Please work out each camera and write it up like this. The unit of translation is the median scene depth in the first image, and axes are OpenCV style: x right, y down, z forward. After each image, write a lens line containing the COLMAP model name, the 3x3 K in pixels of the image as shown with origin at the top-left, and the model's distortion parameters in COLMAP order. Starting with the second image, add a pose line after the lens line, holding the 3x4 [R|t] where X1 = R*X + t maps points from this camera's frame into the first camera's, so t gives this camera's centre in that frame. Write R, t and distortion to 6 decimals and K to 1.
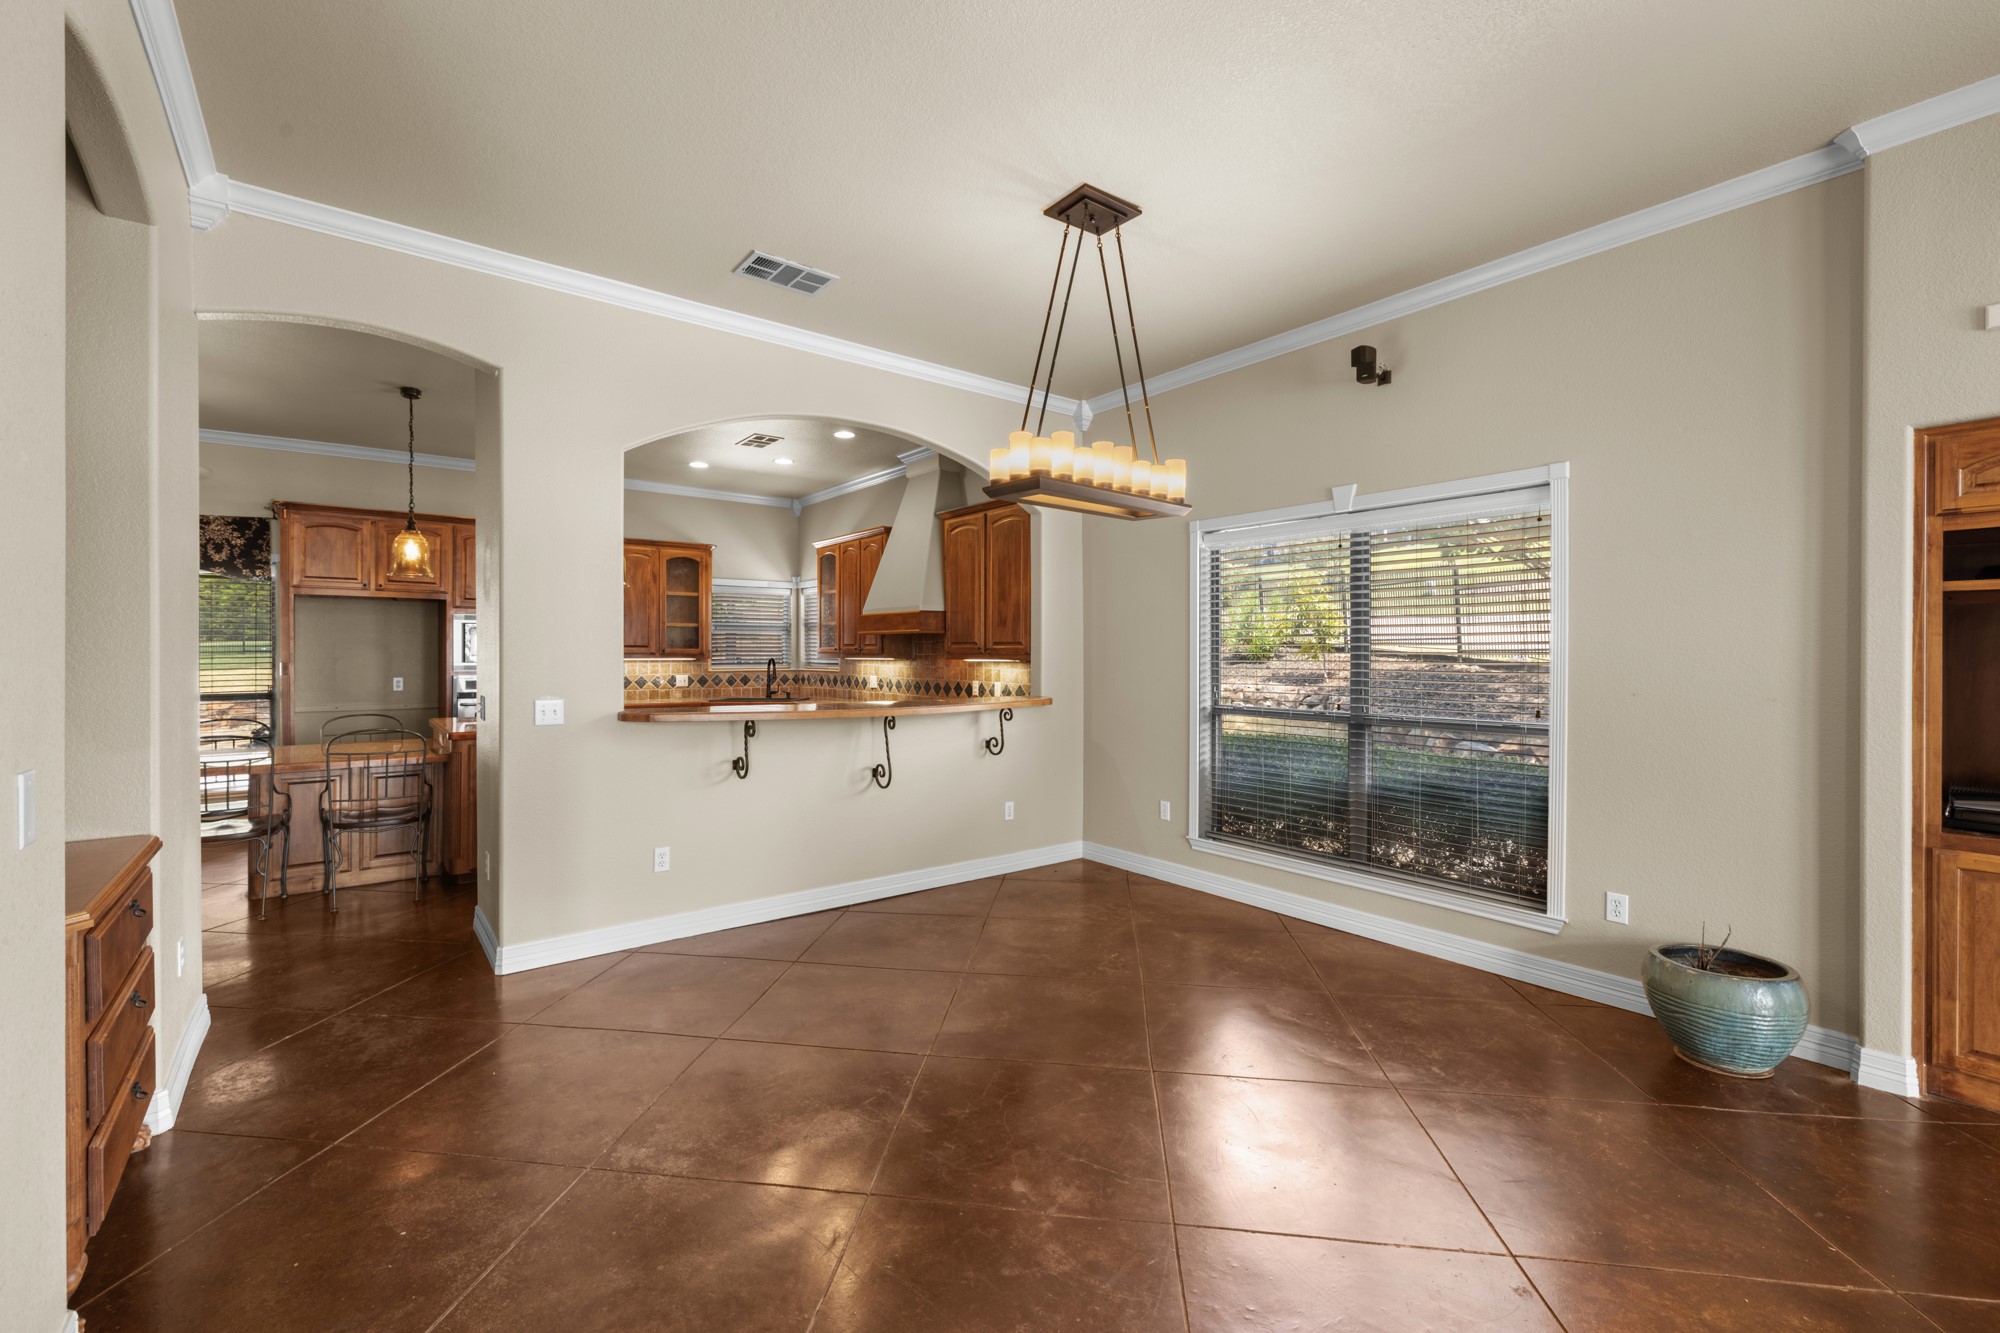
lens RADIAL K [[844.7, 0, 984.5], [0, 844.7, 655.2], [0, 0, 1]] dist [0.002276, 0.001231]
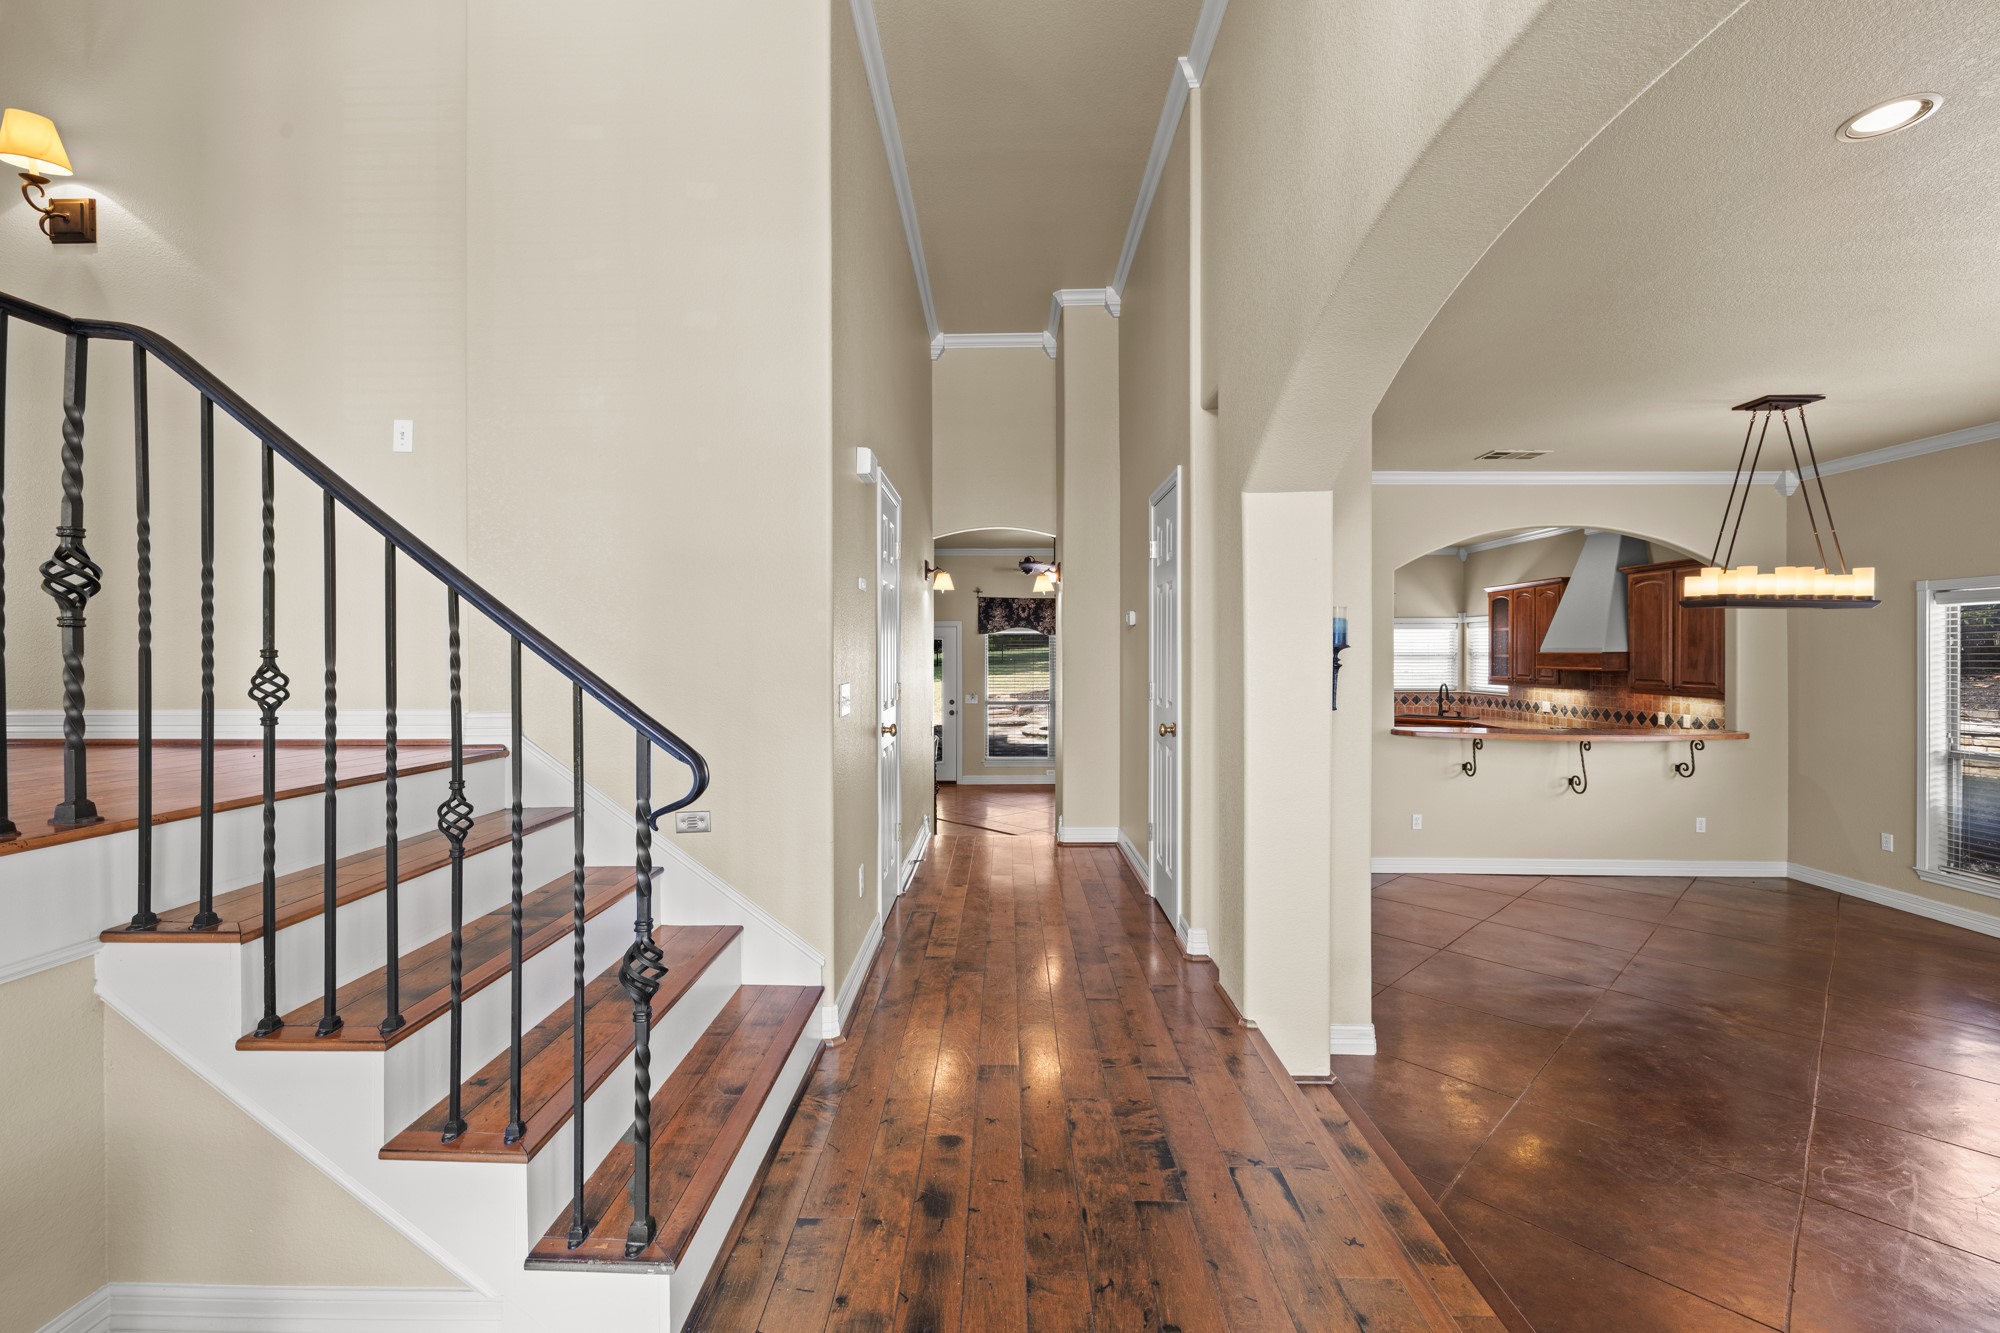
lens RADIAL K [[844.7, 0, 983.0], [0, 844.7, 653.1], [0, 0, 1]] dist [0.002276, 0.001231]
pose [[0.781673, 0.000035, -0.623689, -0.016513], [-0.002935, 0.999989, -0.003622, -0.050277], [0.623682, 0.004662, 0.781664, -0.546814]]
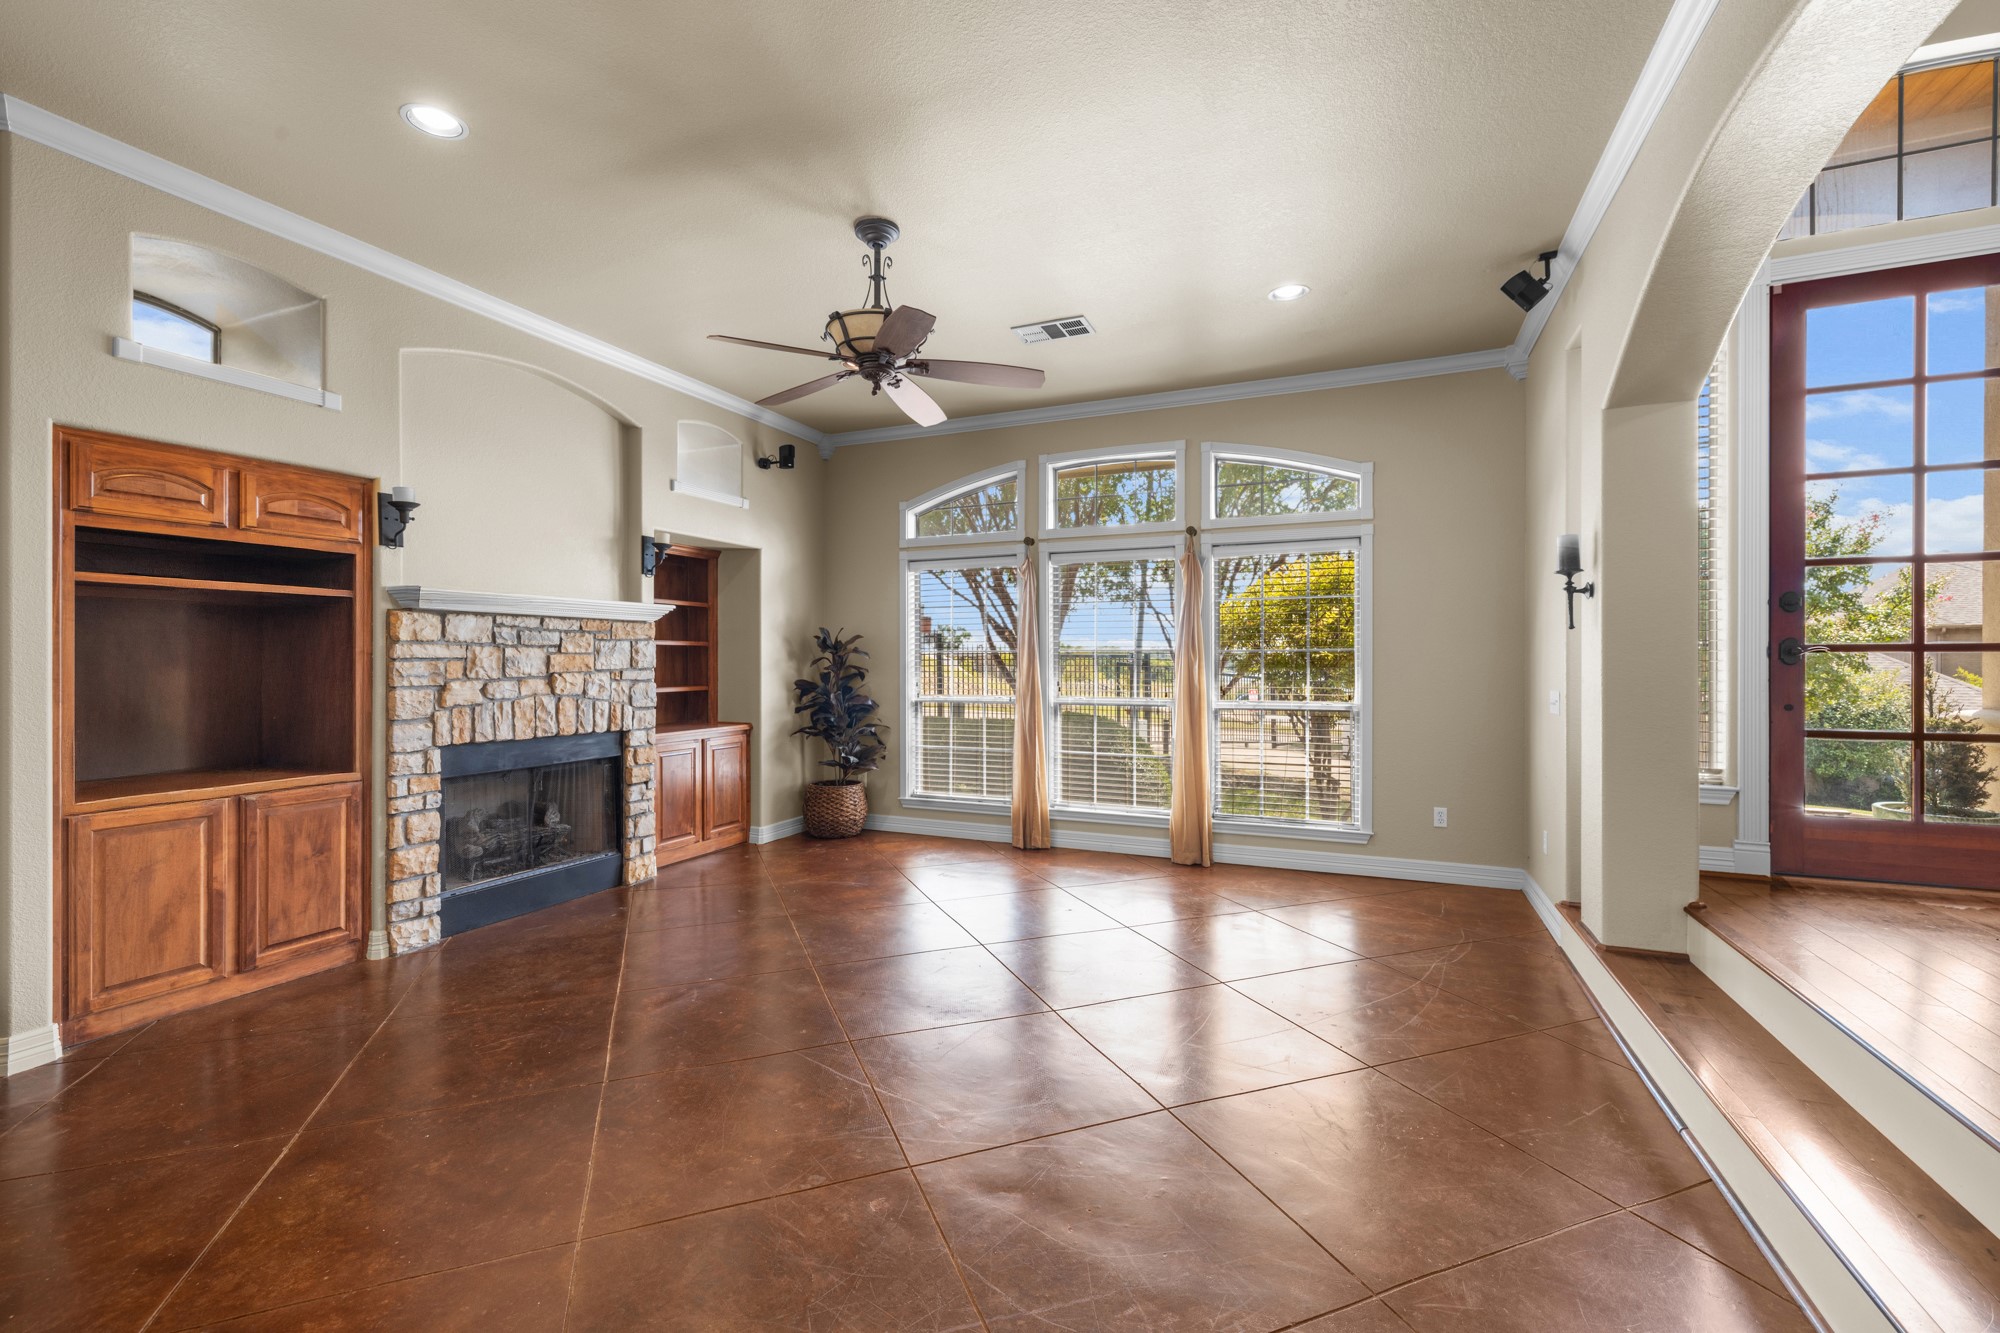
lens RADIAL K [[844.7, 0, 995.9], [0, 844.7, 661.8], [0, 0, 1]] dist [0.002276, 0.001231]
pose [[-0.487853, -0.006283, 0.872903, -0.172875], [-0.001371, 0.999978, 0.006432, 0.008810], [-0.872925, 0.001941, -0.487851, 0.219647]]
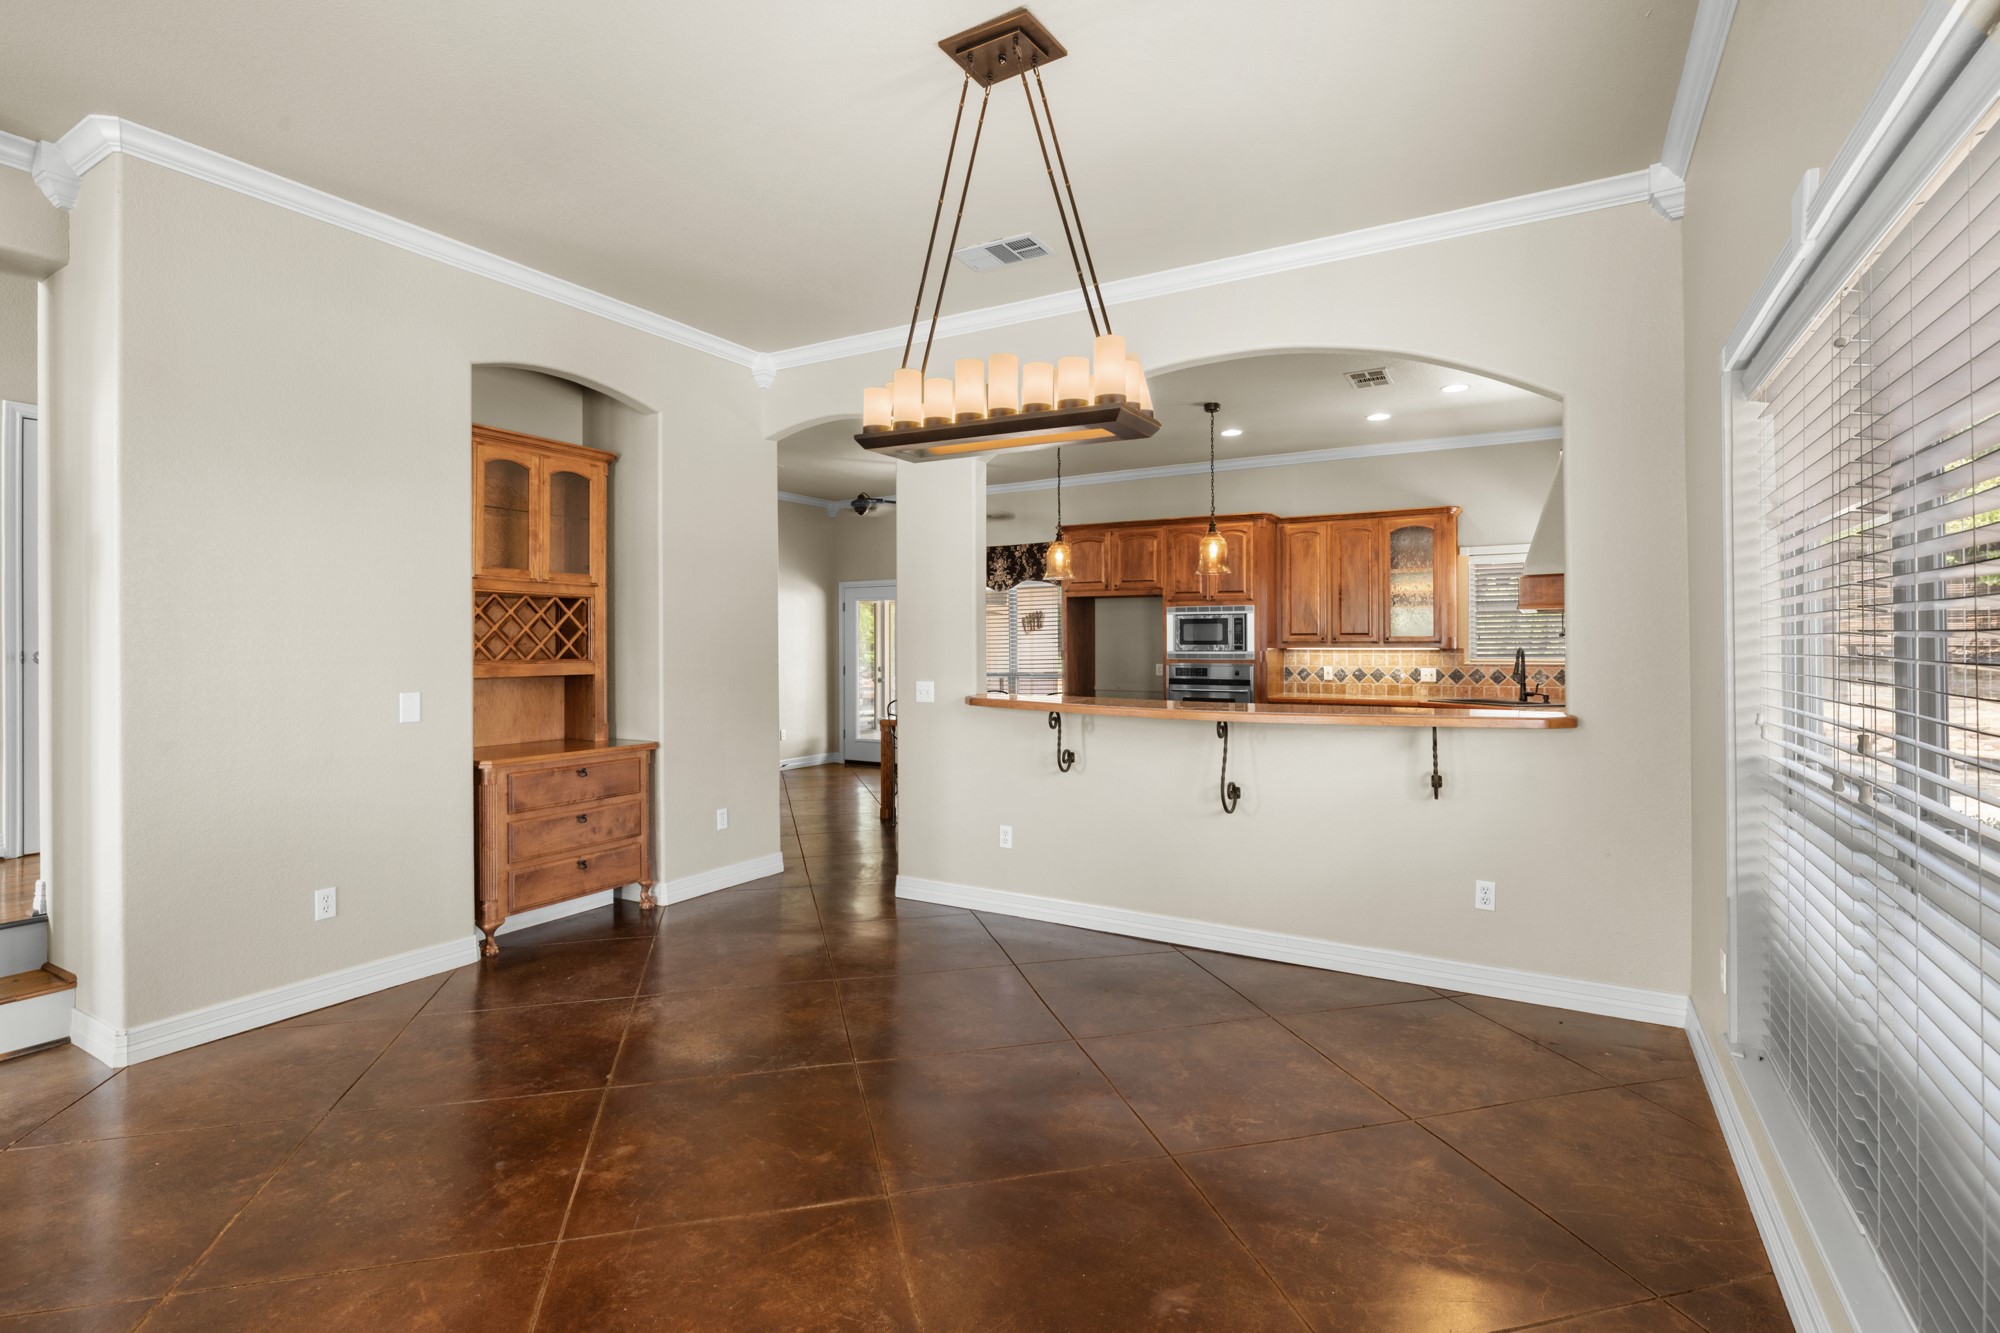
lens RADIAL K [[943.9, 0, 988.5], [0, 943.9, 646.7], [0, 0, 1]] dist [-0.003754, -0.000254]
pose [[0.363842, -0.000522, -0.931461, 0.506779], [0.002486, 0.999997, 0.000410, 0.001658], [0.931457, -0.002465, 0.363842, 0.390348]]
